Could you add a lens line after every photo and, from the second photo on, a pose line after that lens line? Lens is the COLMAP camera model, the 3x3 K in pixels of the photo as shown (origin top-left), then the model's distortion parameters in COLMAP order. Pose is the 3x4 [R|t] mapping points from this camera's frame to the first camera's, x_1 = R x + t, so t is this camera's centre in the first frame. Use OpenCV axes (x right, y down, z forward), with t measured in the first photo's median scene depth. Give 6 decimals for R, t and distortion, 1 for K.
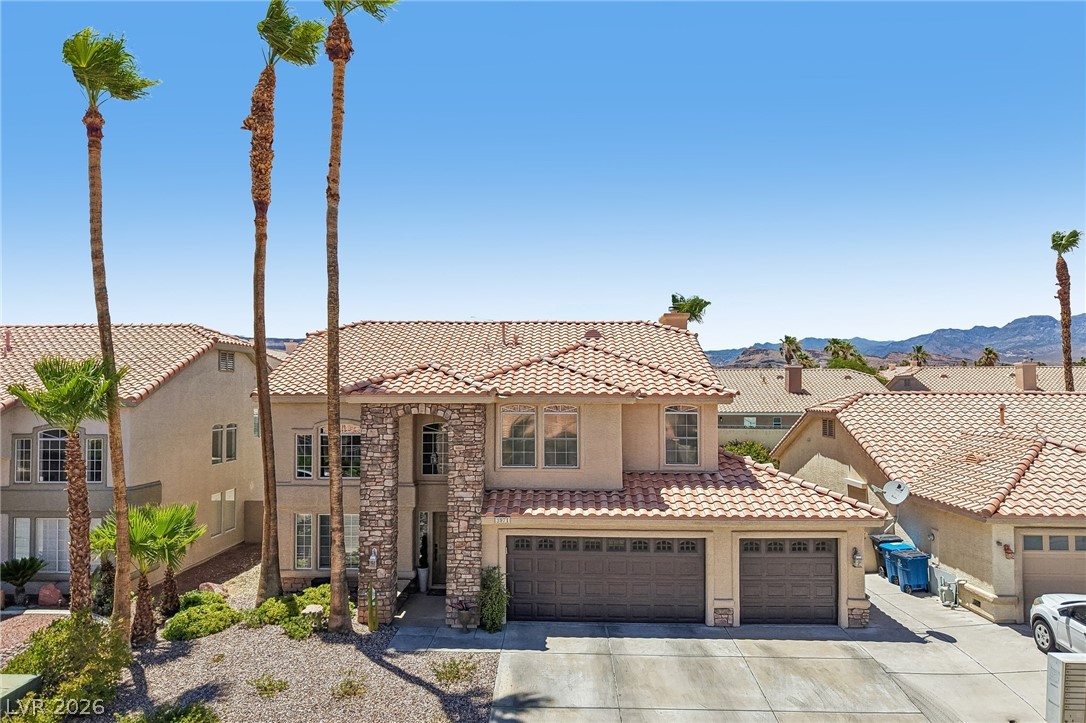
lens RADIAL K [[735.0, 0, 527.2], [0, 735.0, 361.7], [0, 0, 1]] dist [-0.002715, -0.001746]
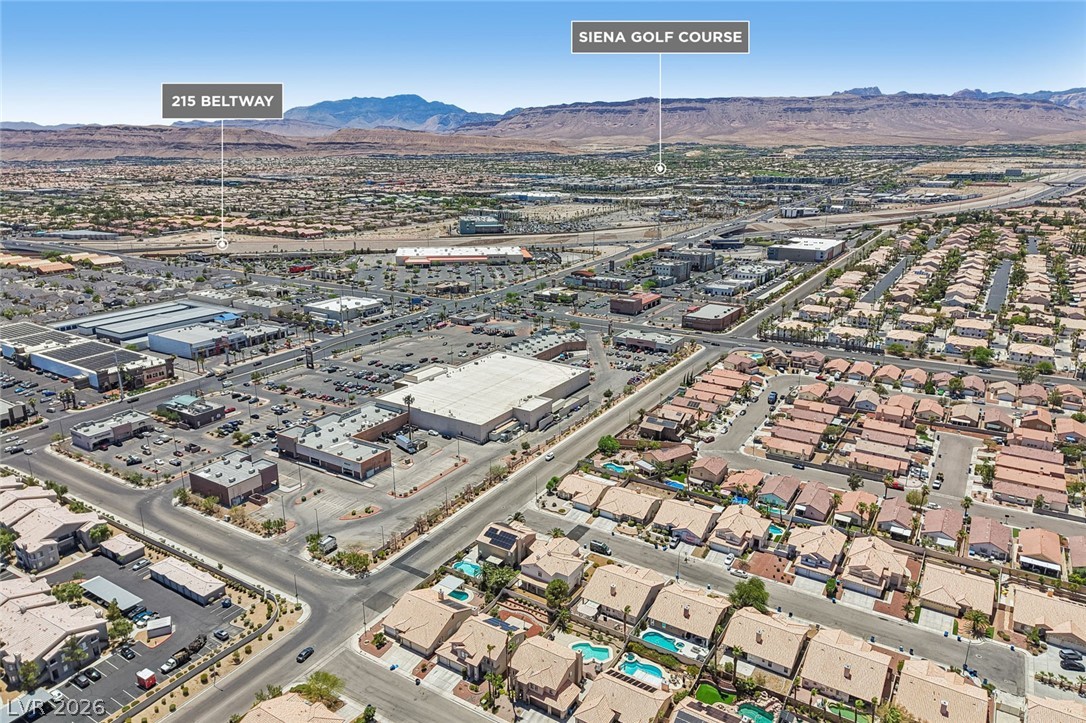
lens RADIAL K [[723.2, 0, 536.5], [0, 723.2, 366.4], [0, 0, 1]] dist [0.028825, -0.025818]
pose [[0.864025, 0.147244, -0.481435, 3.845059], [0.021009, 0.944896, 0.326695, -6.671080], [0.503010, -0.292387, 0.813321, -5.153748]]
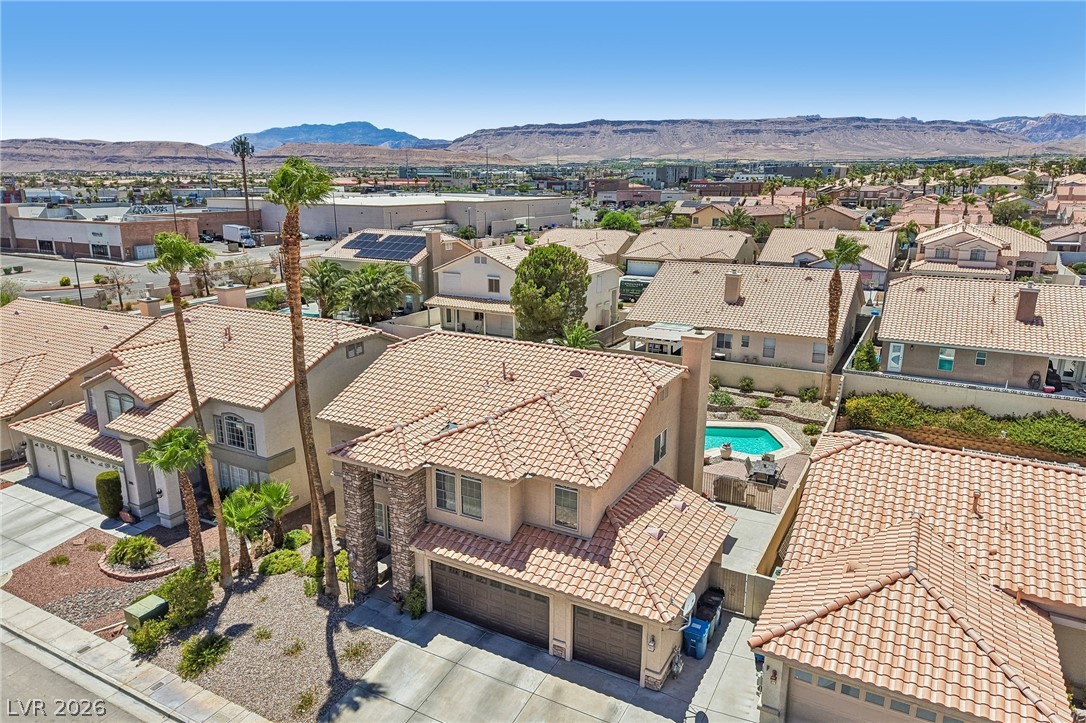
lens RADIAL K [[723.2, 0, 536.5], [0, 723.2, 366.4], [0, 0, 1]] dist [0.028825, -0.025818]
pose [[0.893933, 0.114382, -0.433359, 0.757646], [0.018494, 0.956651, 0.290650, -0.551484], [0.447818, -0.267836, 0.853066, -0.021485]]
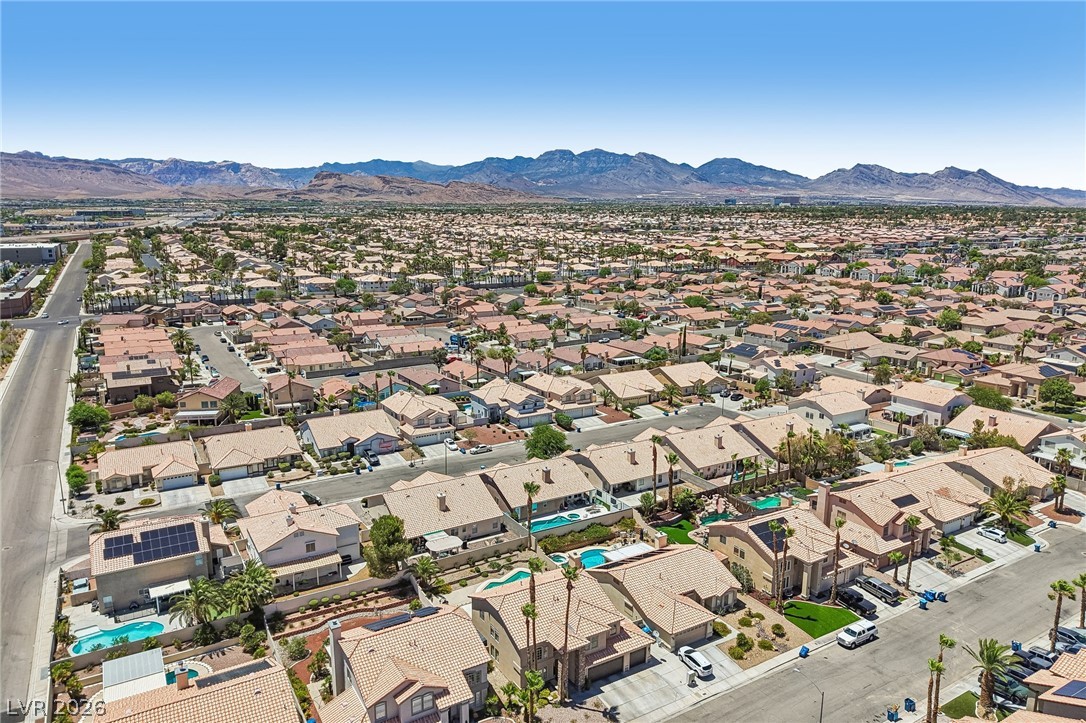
lens RADIAL K [[723.2, 0, 536.5], [0, 723.2, 366.4], [0, 0, 1]] dist [0.028825, -0.025818]
pose [[0.837796, -0.108528, 0.535088, -2.472108], [-0.028011, 0.970211, 0.240638, -2.610214], [-0.545264, -0.216594, 0.809799, -2.001085]]
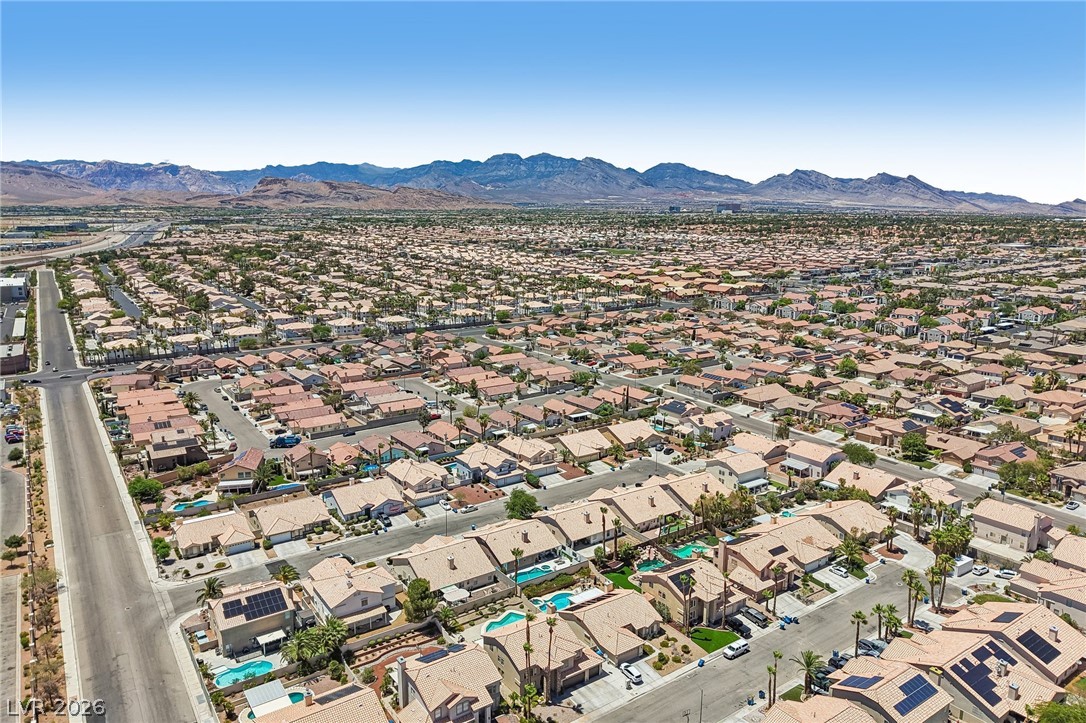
lens RADIAL K [[723.2, 0, 536.5], [0, 723.2, 366.4], [0, 0, 1]] dist [0.028825, -0.025818]
pose [[0.797722, -0.118971, 0.591172, -3.977332], [-0.029821, 0.971363, 0.235723, -4.304633], [-0.602287, -0.205671, 0.771330, -3.562316]]
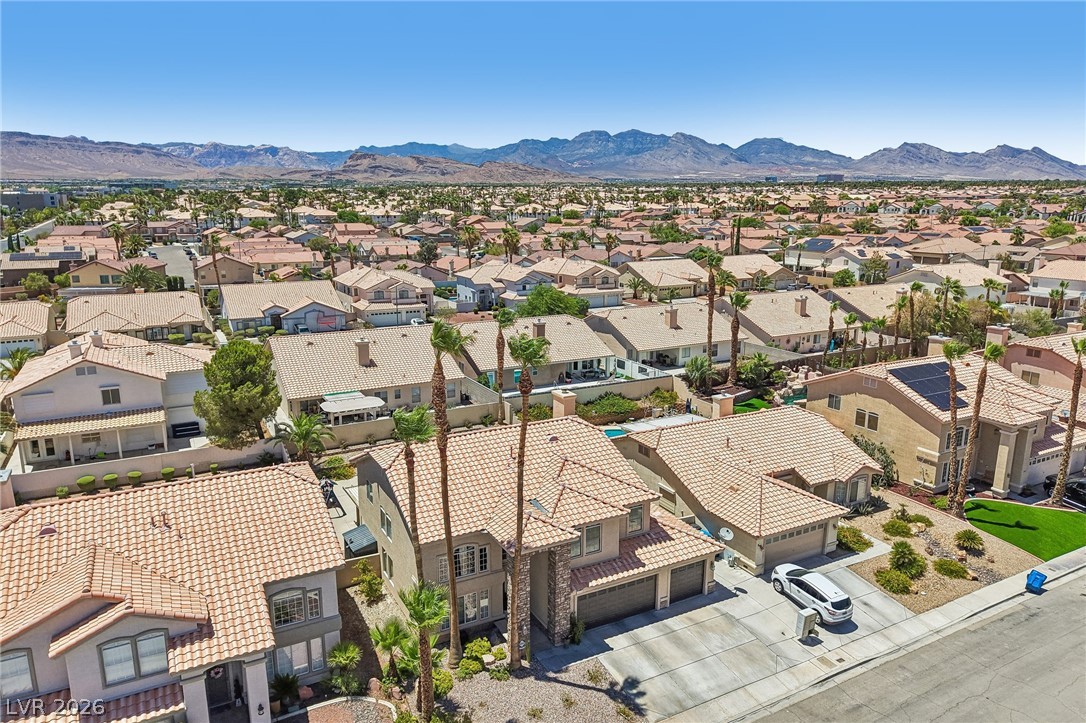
lens RADIAL K [[723.2, 0, 536.5], [0, 723.2, 366.4], [0, 0, 1]] dist [0.028825, -0.025818]
pose [[0.862662, -0.112783, 0.493046, -1.042152], [-0.023751, 0.964713, 0.262231, -0.890384], [-0.505222, -0.237928, 0.829542, -0.424195]]
